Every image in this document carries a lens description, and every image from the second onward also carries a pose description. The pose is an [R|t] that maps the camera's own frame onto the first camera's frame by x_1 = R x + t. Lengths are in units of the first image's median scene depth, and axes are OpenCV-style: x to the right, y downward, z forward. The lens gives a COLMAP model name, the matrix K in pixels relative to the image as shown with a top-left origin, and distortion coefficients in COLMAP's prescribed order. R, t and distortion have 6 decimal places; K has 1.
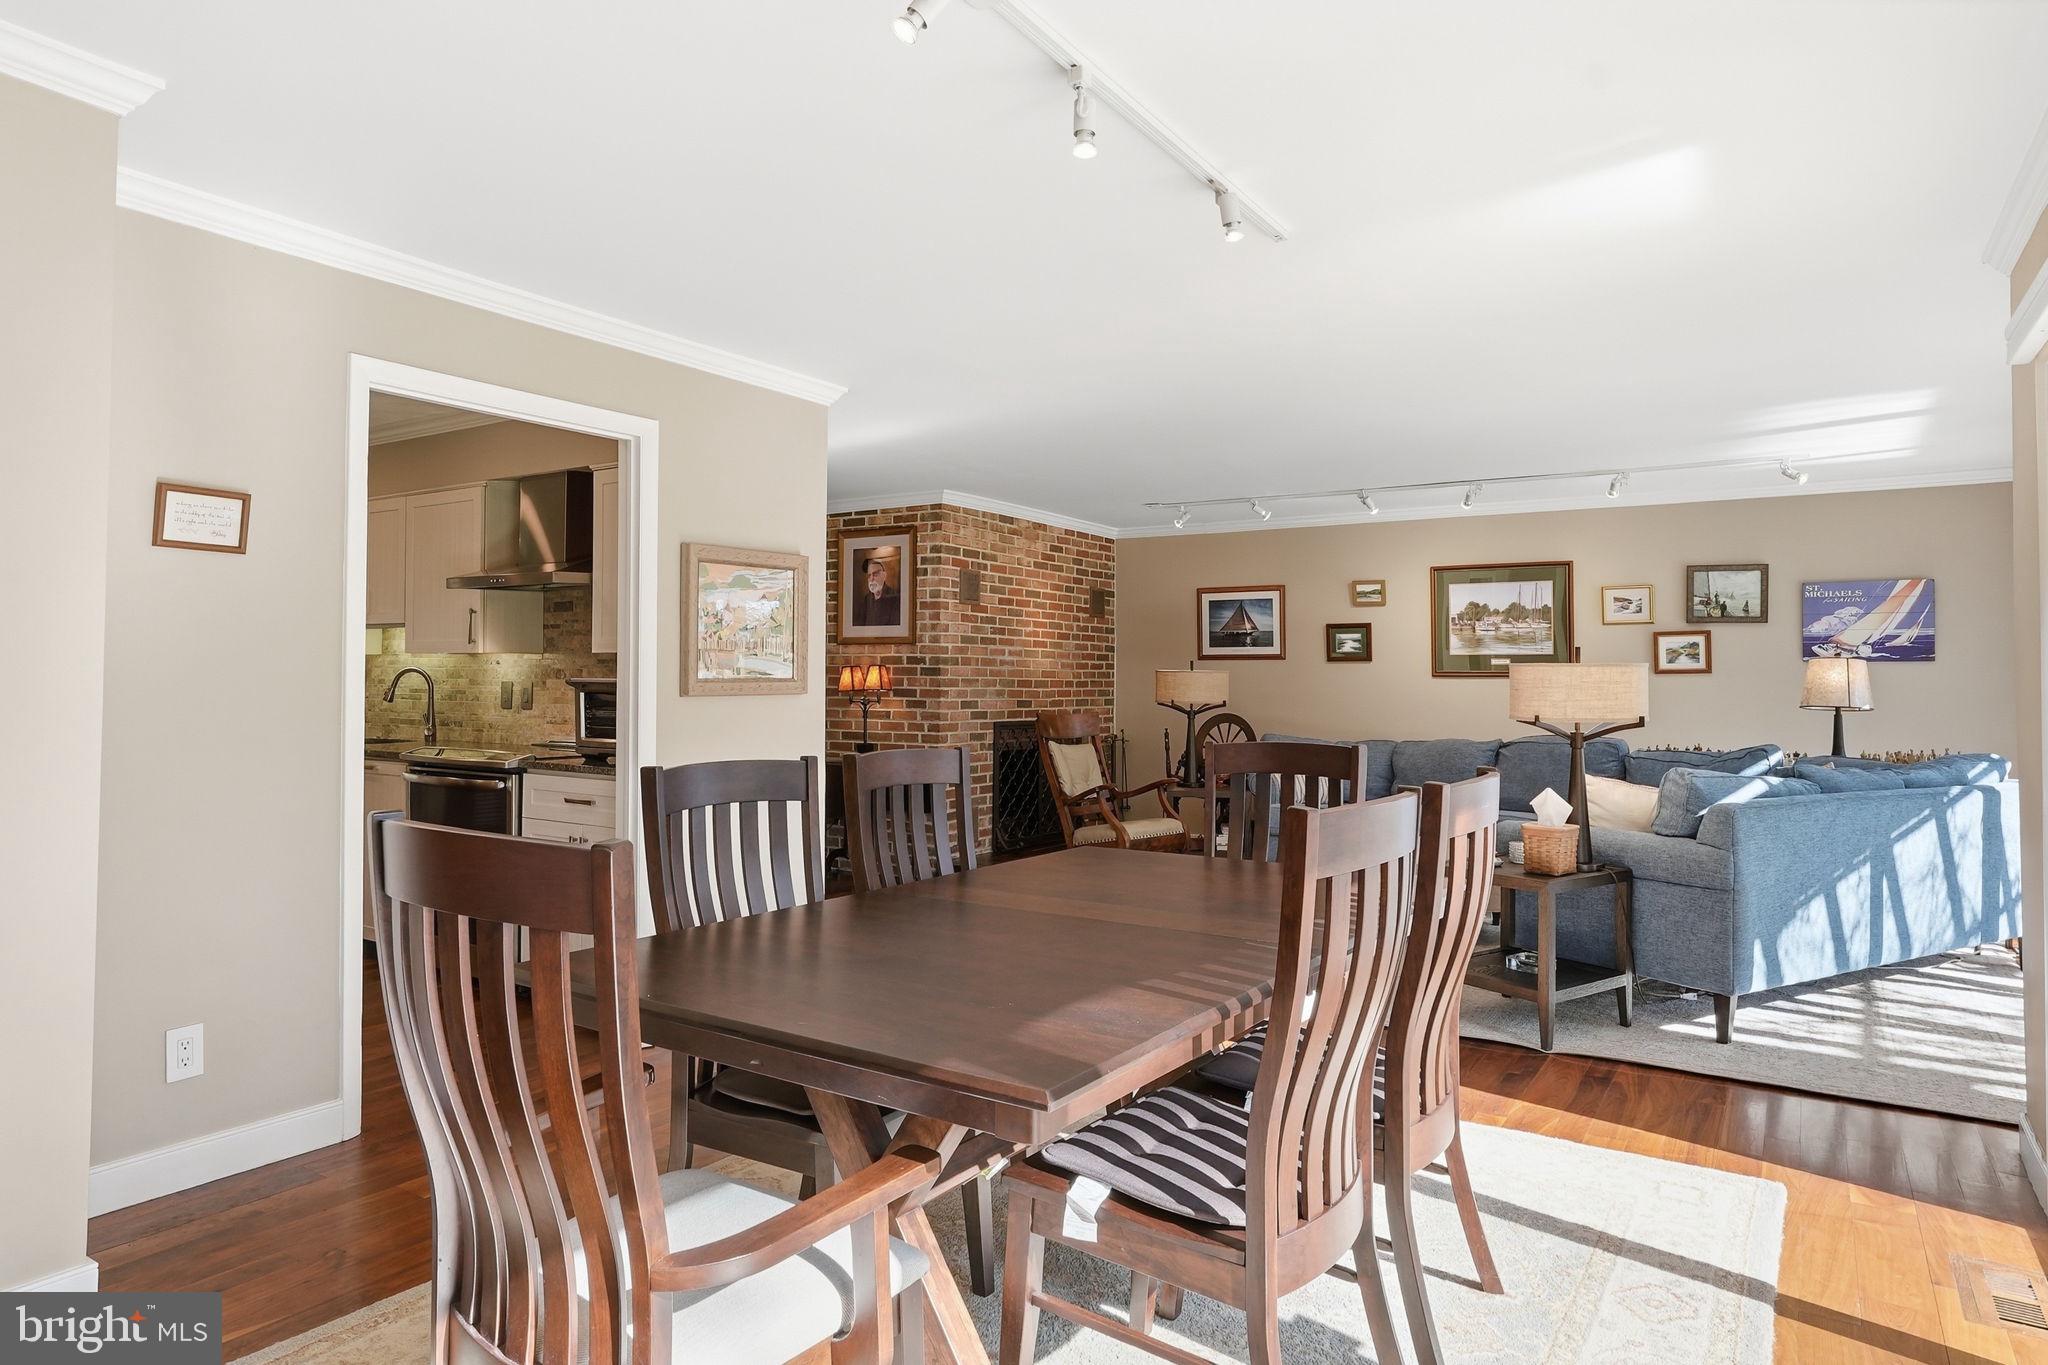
lens RADIAL K [[1233.7, 0, 1027.2], [0, 1233.7, 672.5], [0, 0, 1]] dist [0.018472, -0.007490]
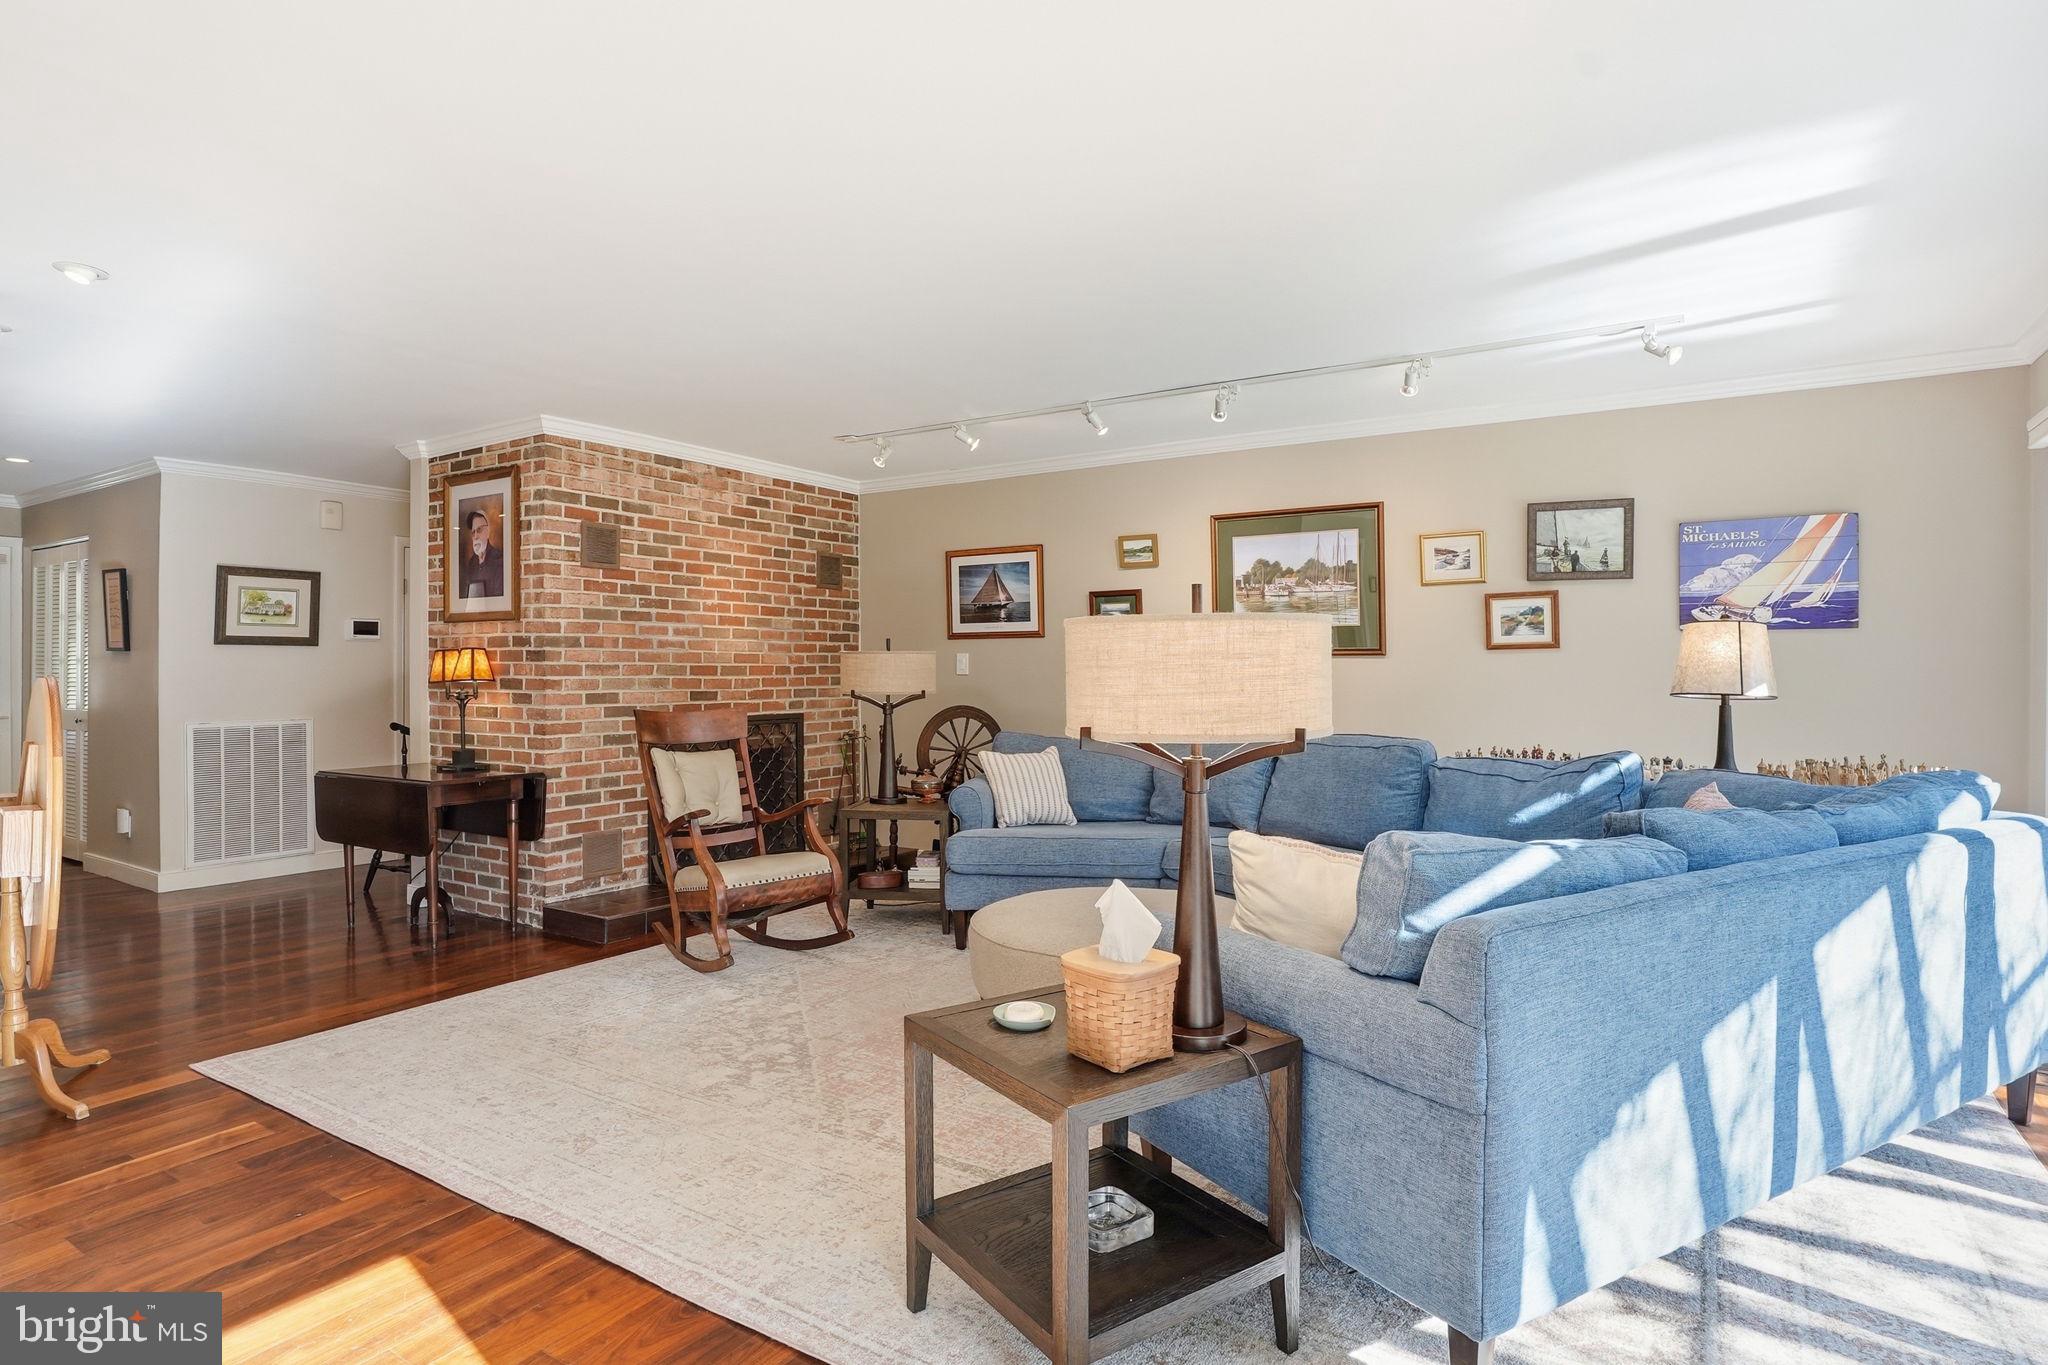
lens RADIAL K [[1064.6, 0, 1019.8], [0, 1064.6, 685.9], [0, 0, 1]] dist [-0.025549, 0.006104]
pose [[0.999852, -0.008927, -0.014703, 0.230017], [0.009271, 0.999681, 0.023506, 0.005226], [0.014488, -0.023639, 0.999616, 0.349186]]
